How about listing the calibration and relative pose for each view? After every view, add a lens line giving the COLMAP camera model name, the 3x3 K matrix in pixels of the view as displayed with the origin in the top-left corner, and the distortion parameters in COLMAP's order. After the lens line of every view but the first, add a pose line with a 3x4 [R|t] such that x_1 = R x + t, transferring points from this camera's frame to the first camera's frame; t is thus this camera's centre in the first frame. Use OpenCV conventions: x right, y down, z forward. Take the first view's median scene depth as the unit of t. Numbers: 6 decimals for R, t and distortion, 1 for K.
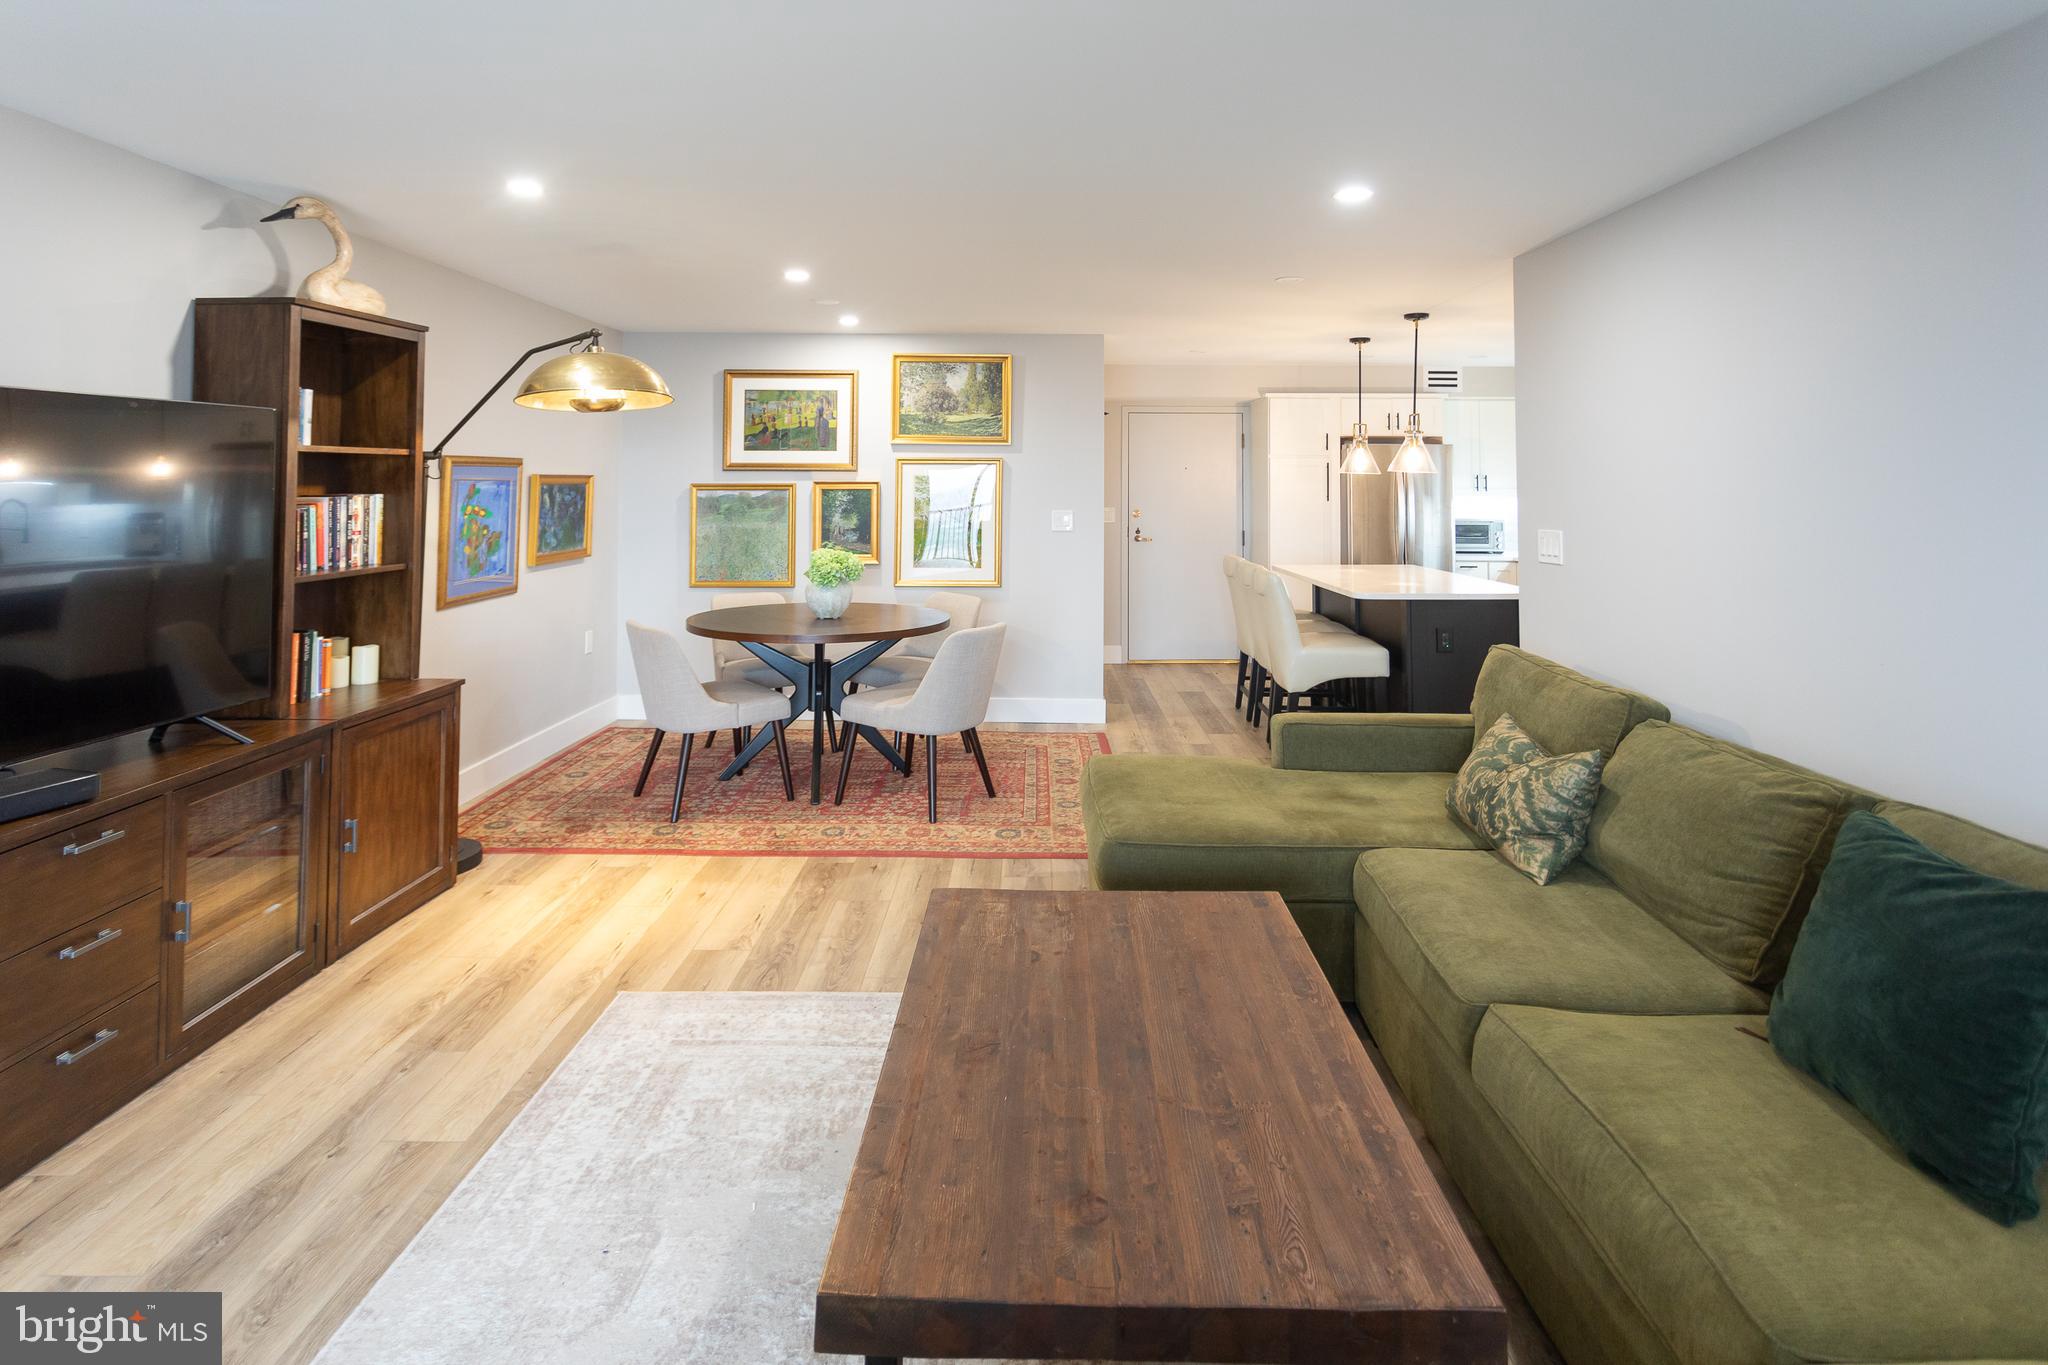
lens RADIAL K [[1028.1, 0, 1036.2], [0, 1028.1, 435.2], [0, 0, 1]] dist [0.005465, 0.002330]
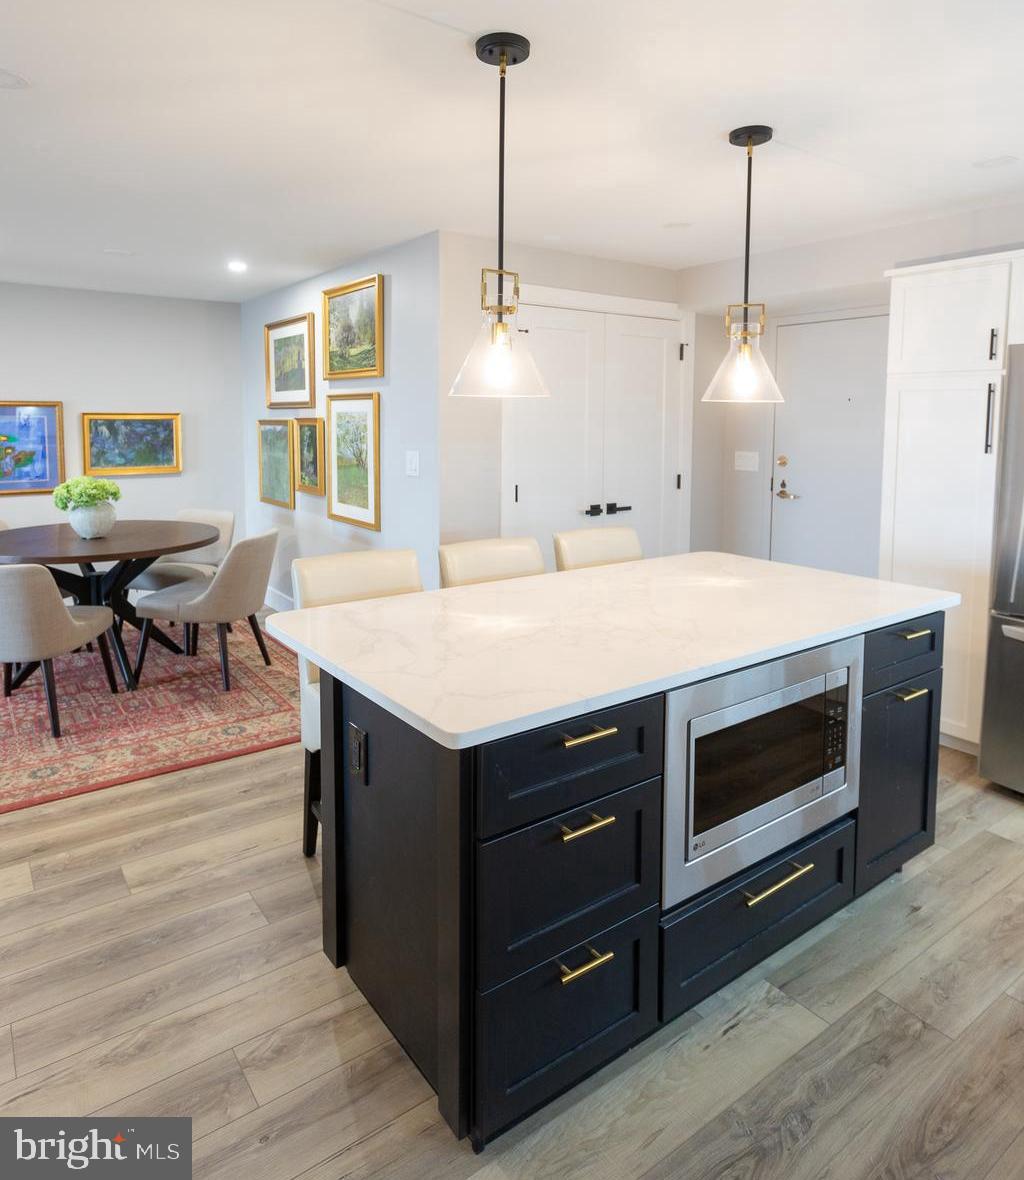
lens RADIAL K [[736.3, 0, 498.0], [0, 736.3, 477.8], [0, 0, 1]] dist [0.027608, -0.003757]
pose [[0.583313, 0.062350, -0.809851, 0.622014], [0.036680, 0.994010, 0.102949, 0.038392], [0.811419, -0.089757, 0.577532, 0.768943]]
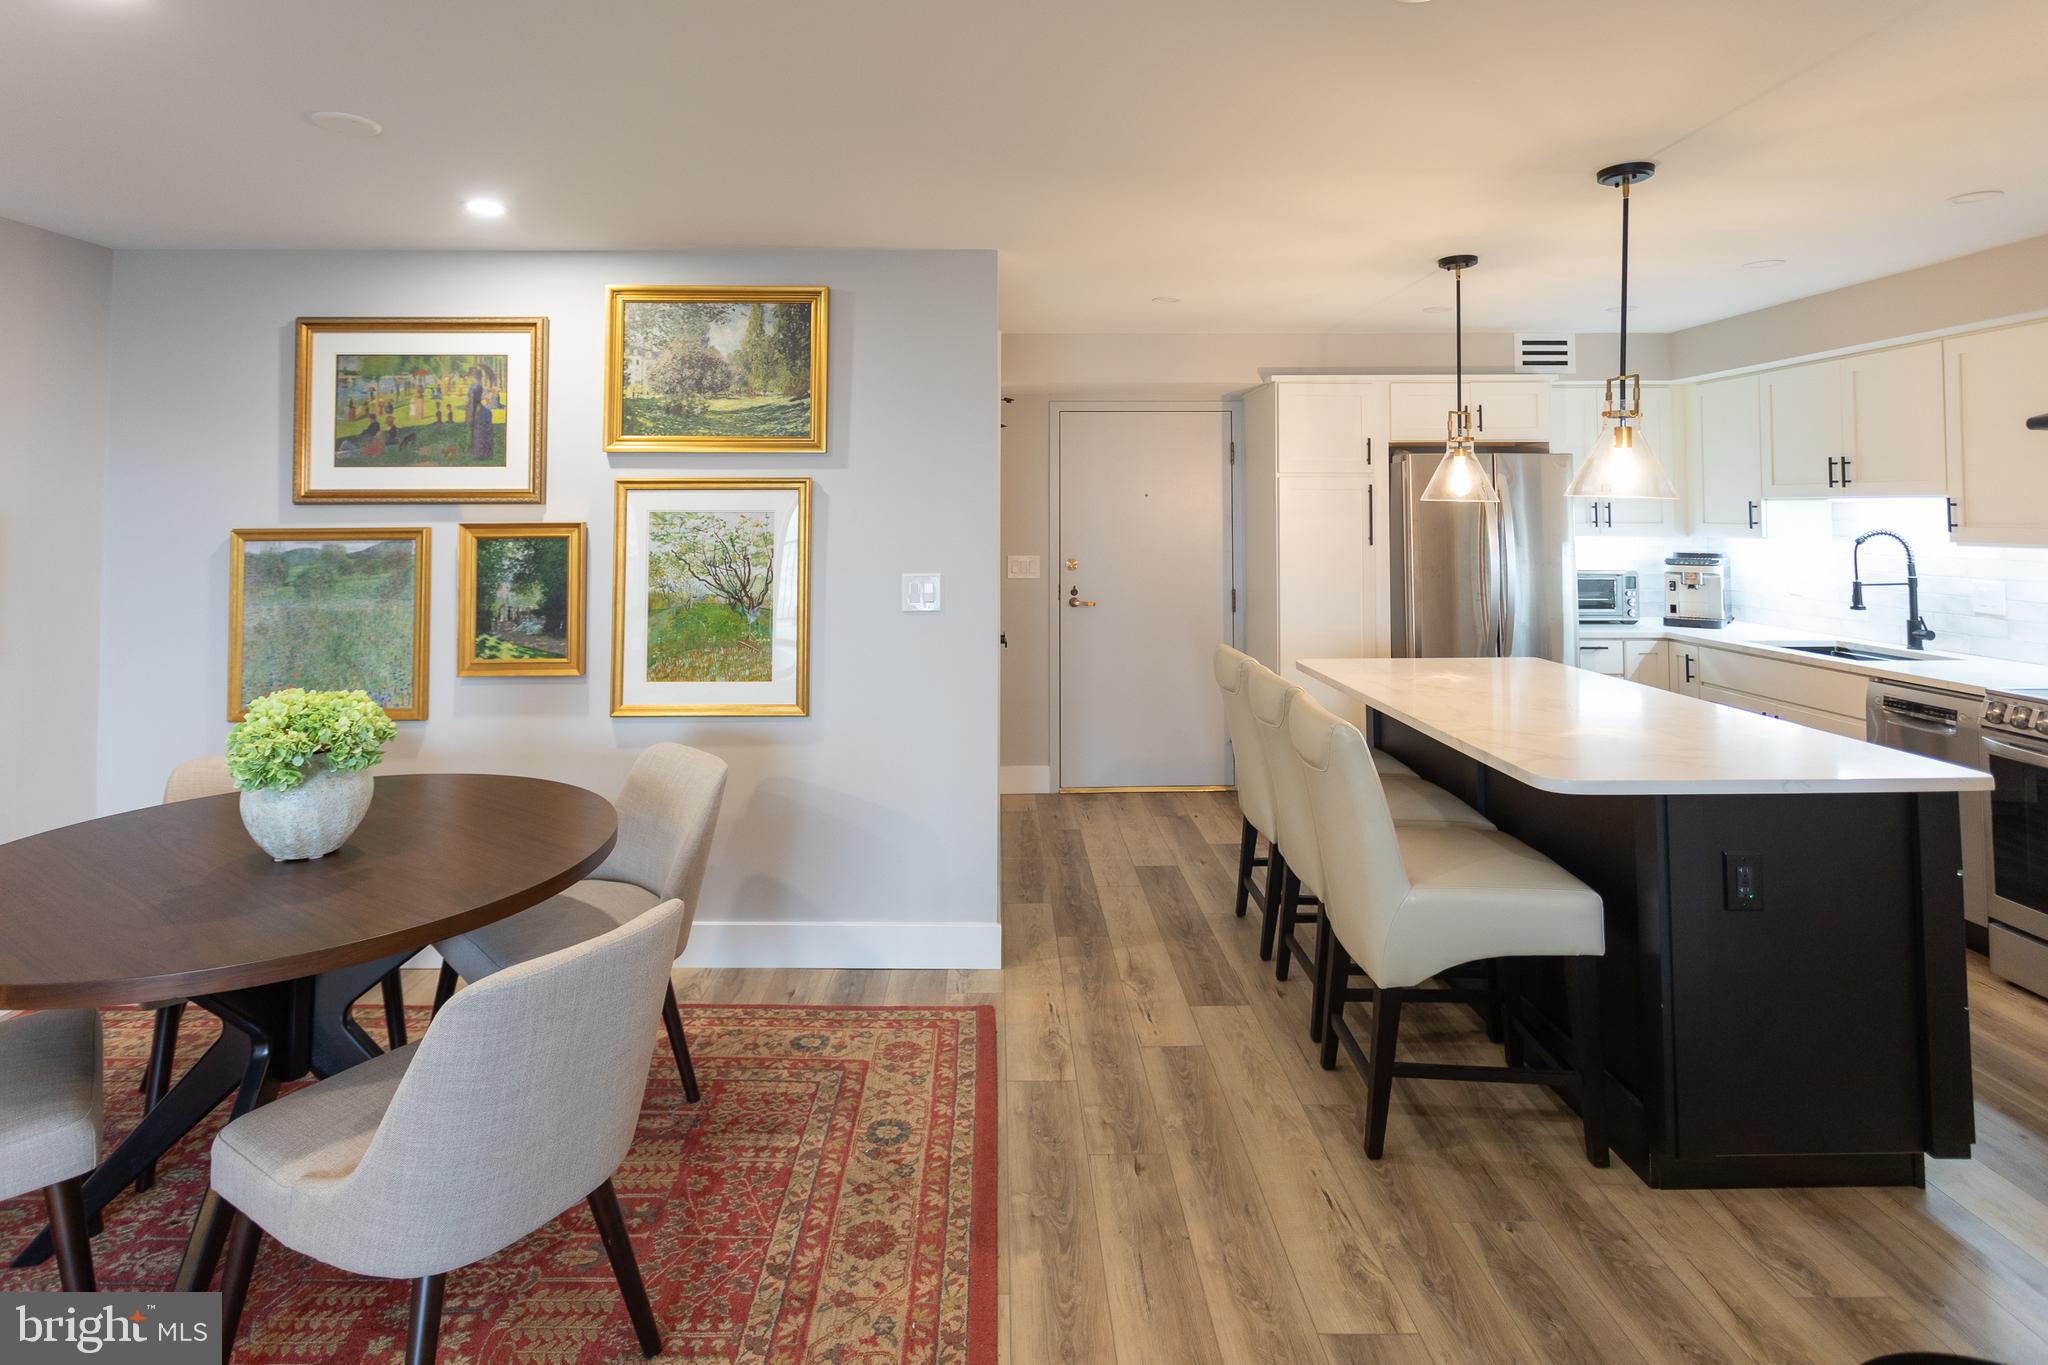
lens RADIAL K [[1028.1, 0, 989.2], [0, 1028.1, 481.7], [0, 0, 1]] dist [0.005465, 0.002330]
pose [[0.999965, -0.007172, -0.004237, 0.069902], [0.007241, 0.999836, 0.016617, 0.017650], [0.004117, -0.016647, 0.999853, 0.498585]]
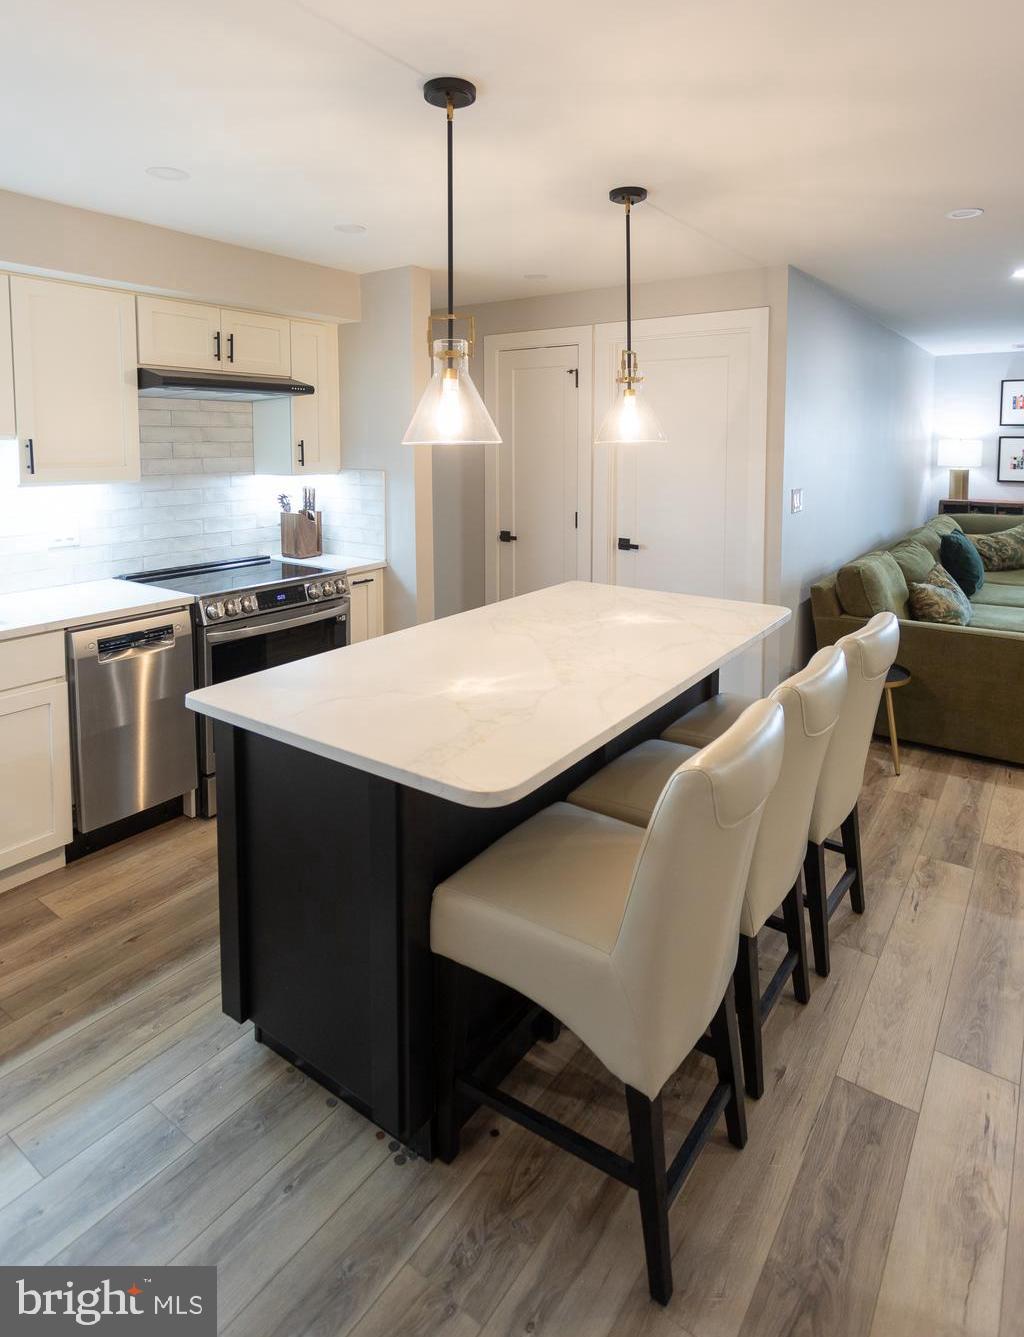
lens RADIAL K [[801.4, 0, 529.2], [0, 801.4, 495.1], [0, 0, 1]] dist [0.020484, -0.002958]
pose [[-0.830182, -0.054283, 0.554844, 0.131377], [-0.038483, 0.998454, 0.040104, 0.048043], [-0.556163, 0.011941, -0.830988, 1.358033]]
